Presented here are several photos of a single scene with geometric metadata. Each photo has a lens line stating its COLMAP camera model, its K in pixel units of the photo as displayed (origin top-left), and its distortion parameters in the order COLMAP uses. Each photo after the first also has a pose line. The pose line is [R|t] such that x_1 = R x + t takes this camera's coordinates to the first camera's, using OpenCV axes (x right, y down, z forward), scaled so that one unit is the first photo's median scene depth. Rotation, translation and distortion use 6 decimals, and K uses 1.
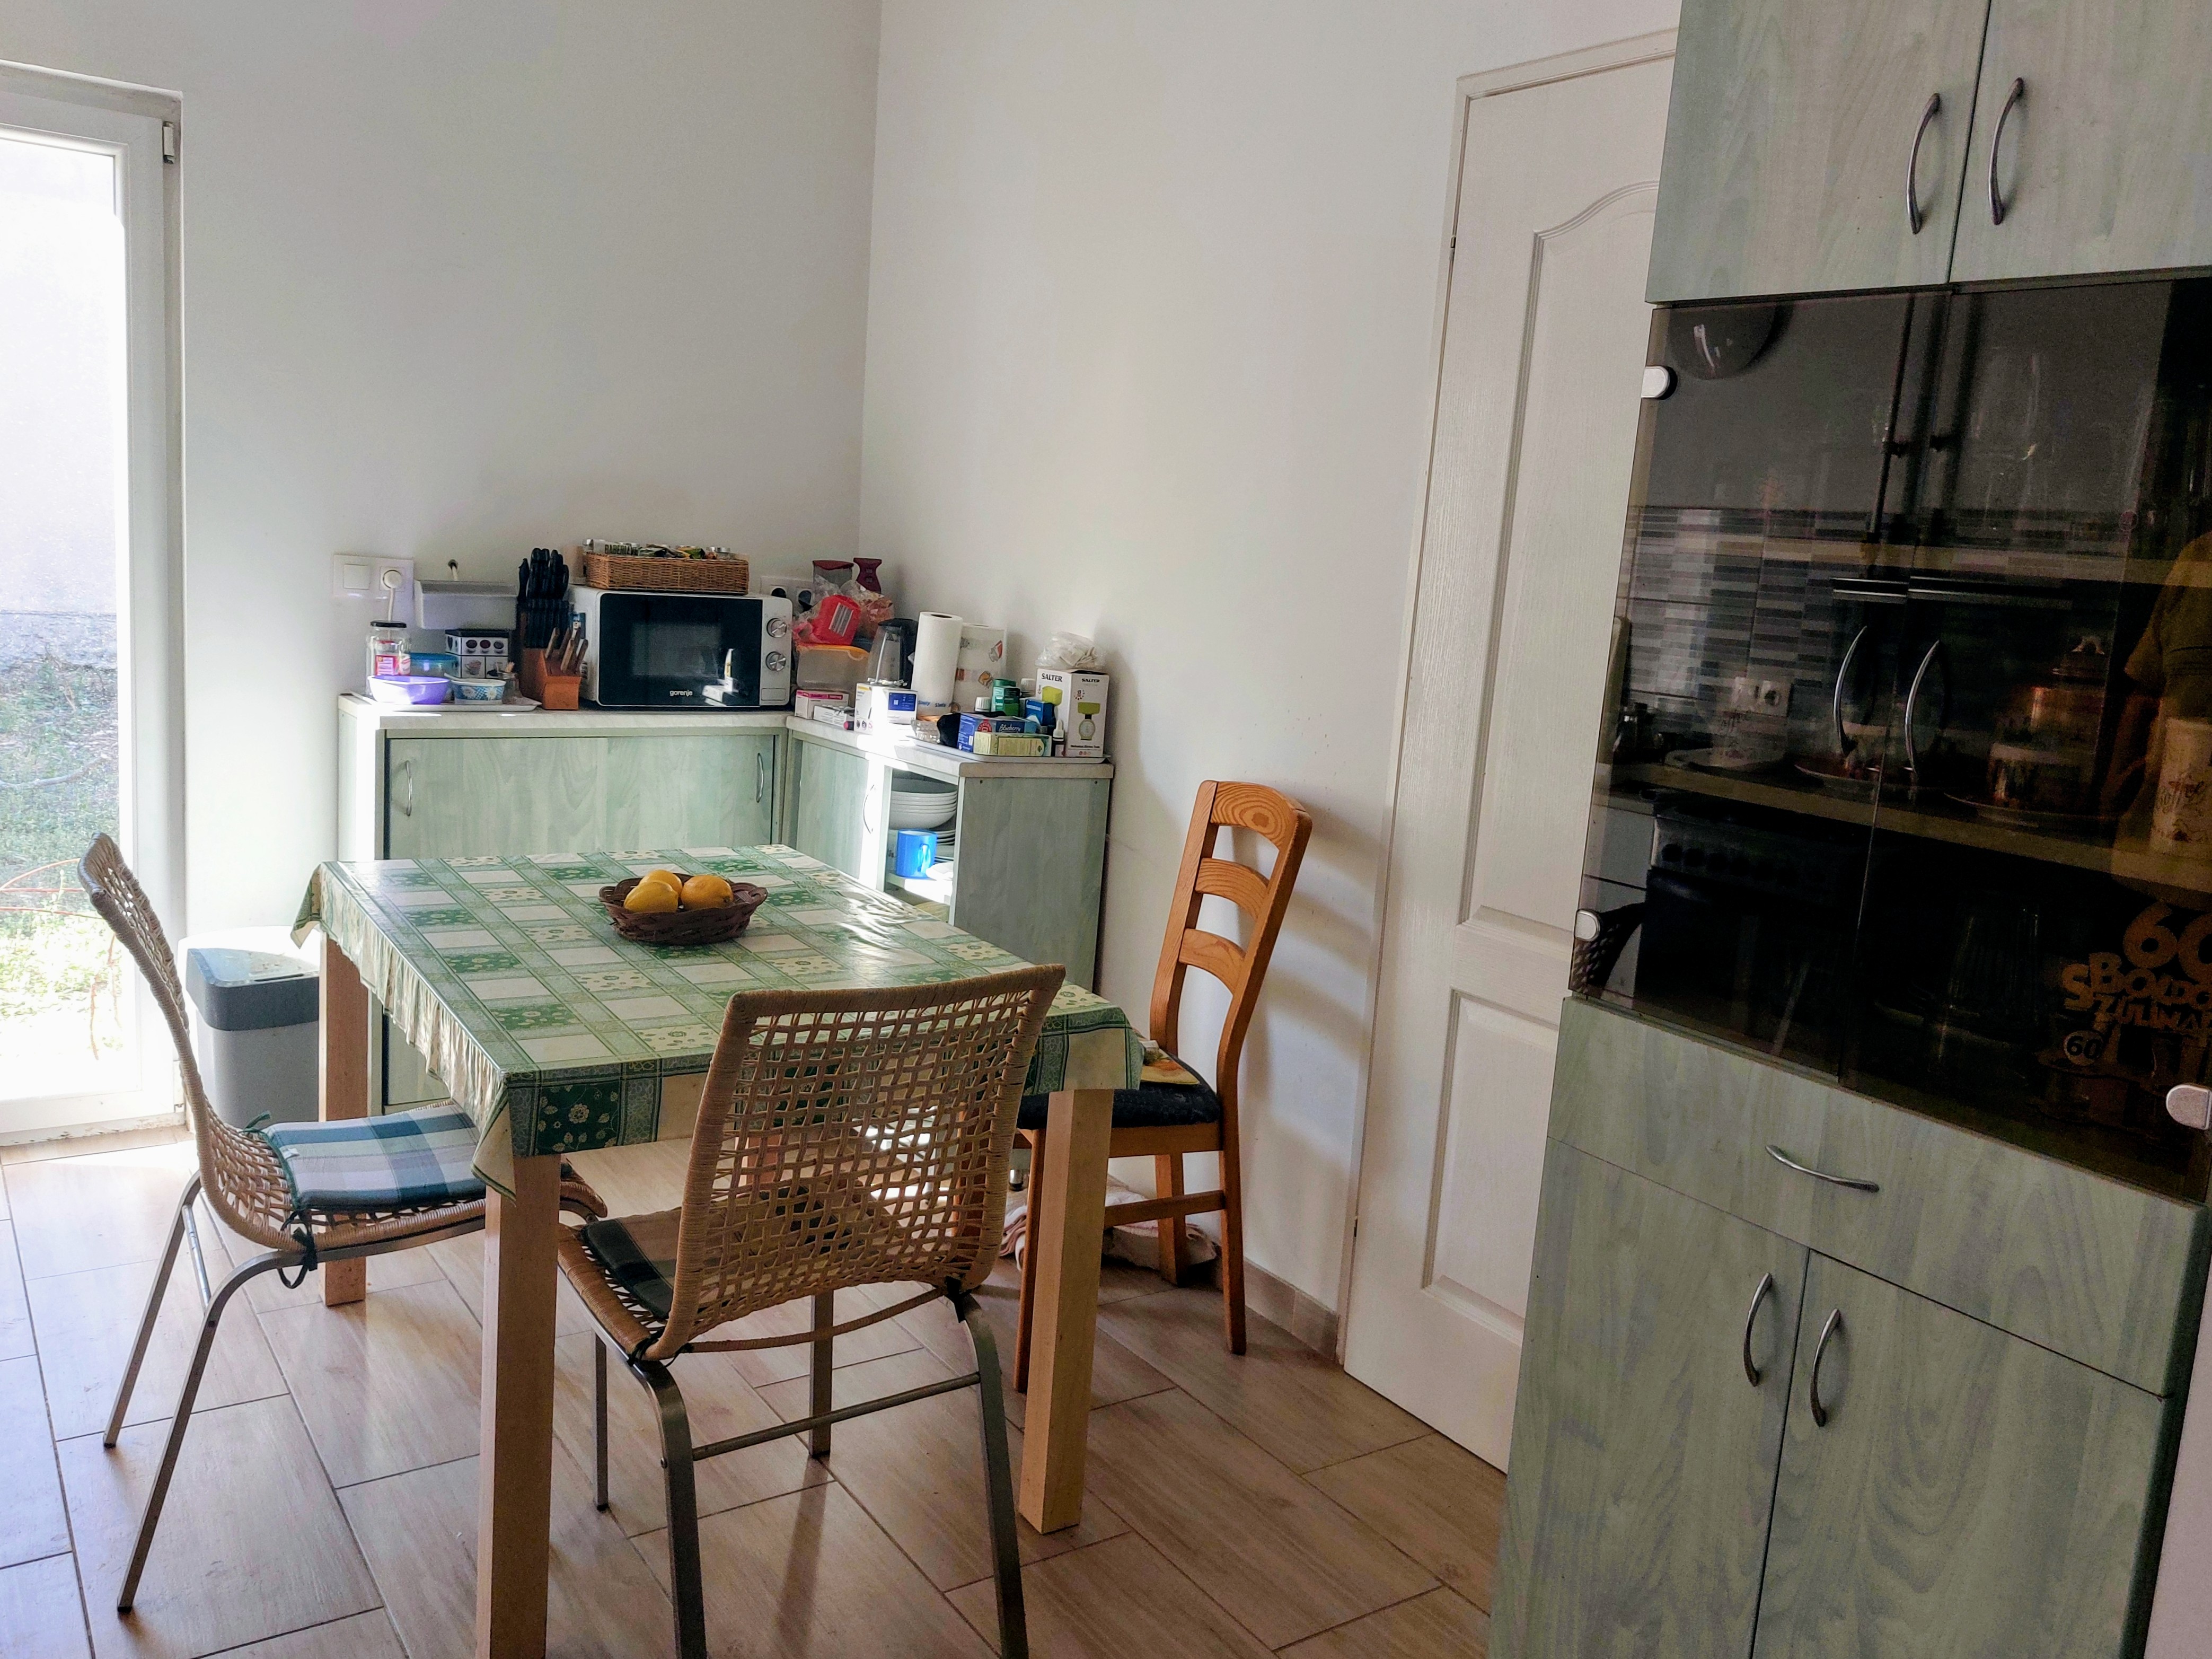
lens RADIAL K [[1734.7, 0, 1108.4], [0, 1734.7, 825.9], [0, 0, 1]] dist [0.029562, -0.016784]
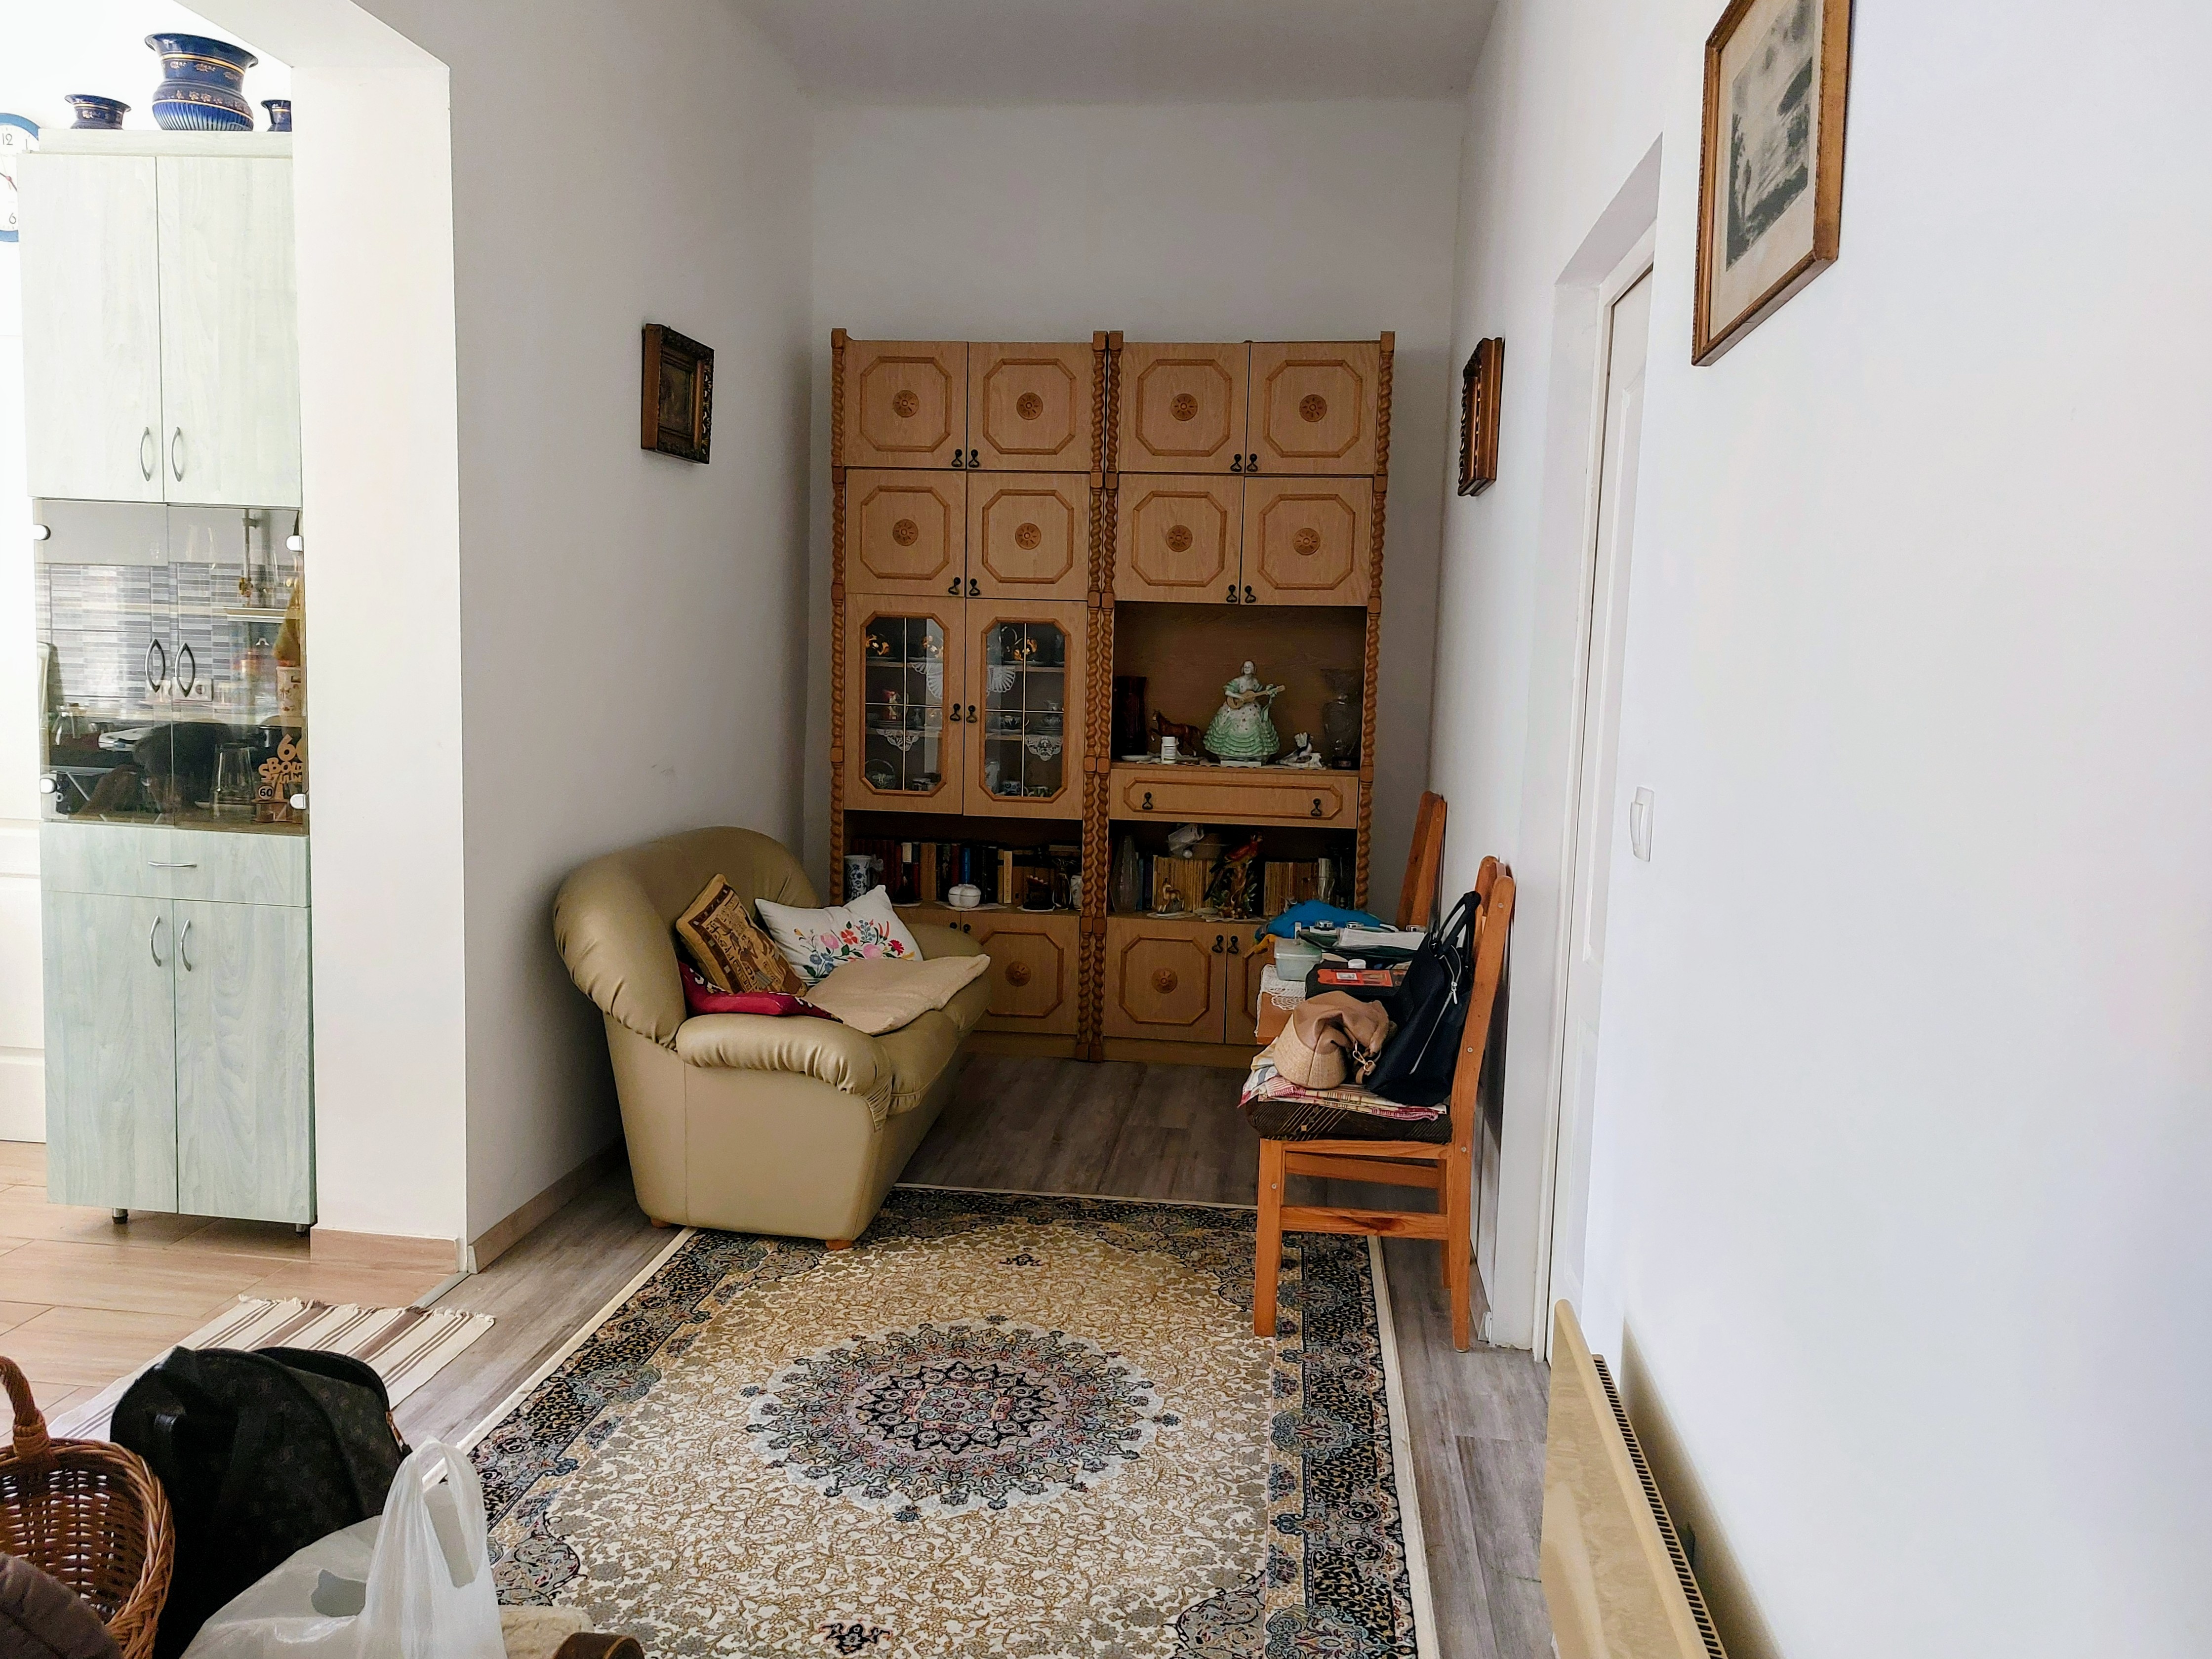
lens RADIAL K [[1578.8, 0, 1092.1], [0, 1578.8, 811.2], [0, 0, 1]] dist [0.028506, -0.024849]
pose [[0.653325, -0.121846, 0.747208, -0.176934], [0.131782, 0.990199, 0.046247, 0.086707], [-0.745520, 0.068254, 0.662979, -0.634638]]
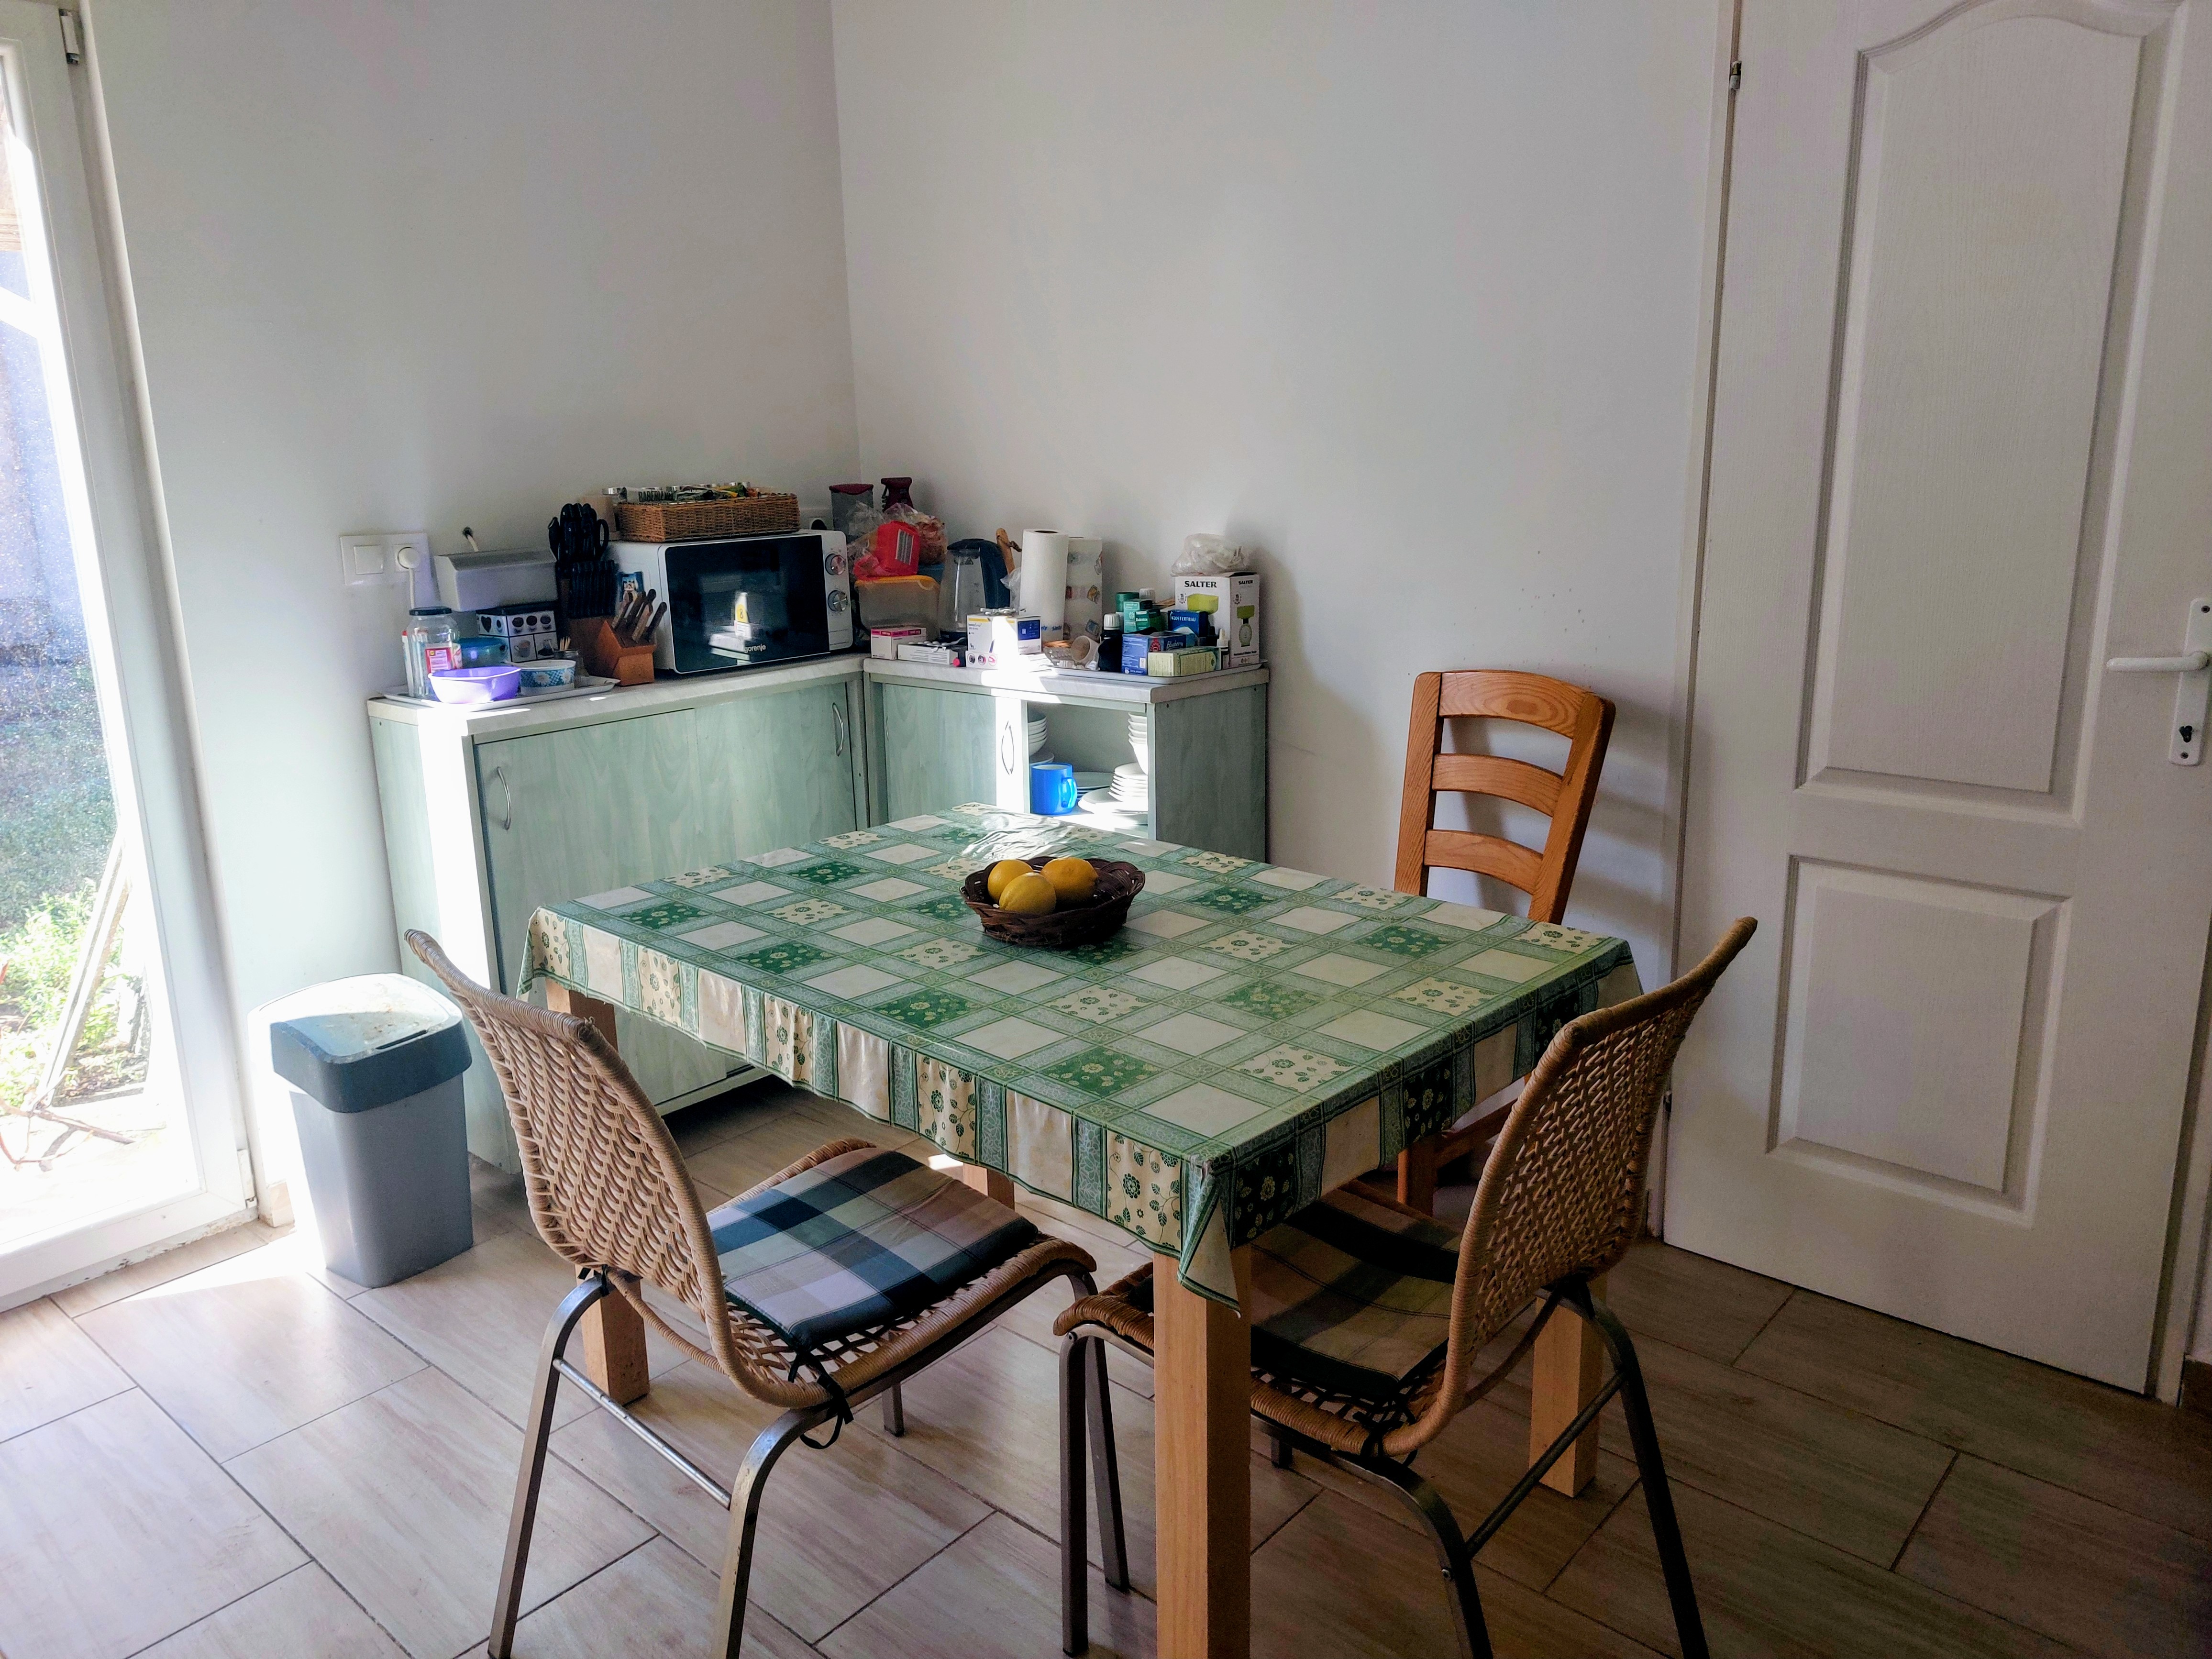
lens RADIAL K [[1578.7, 0, 1108.8], [0, 1578.7, 813.9], [0, 0, 1]] dist [0.028506, -0.024849]
pose [[0.965693, -0.145575, 0.215048, -0.283508], [0.128430, 0.987467, 0.091732, -0.047654], [-0.225706, -0.060966, 0.972286, 0.169242]]
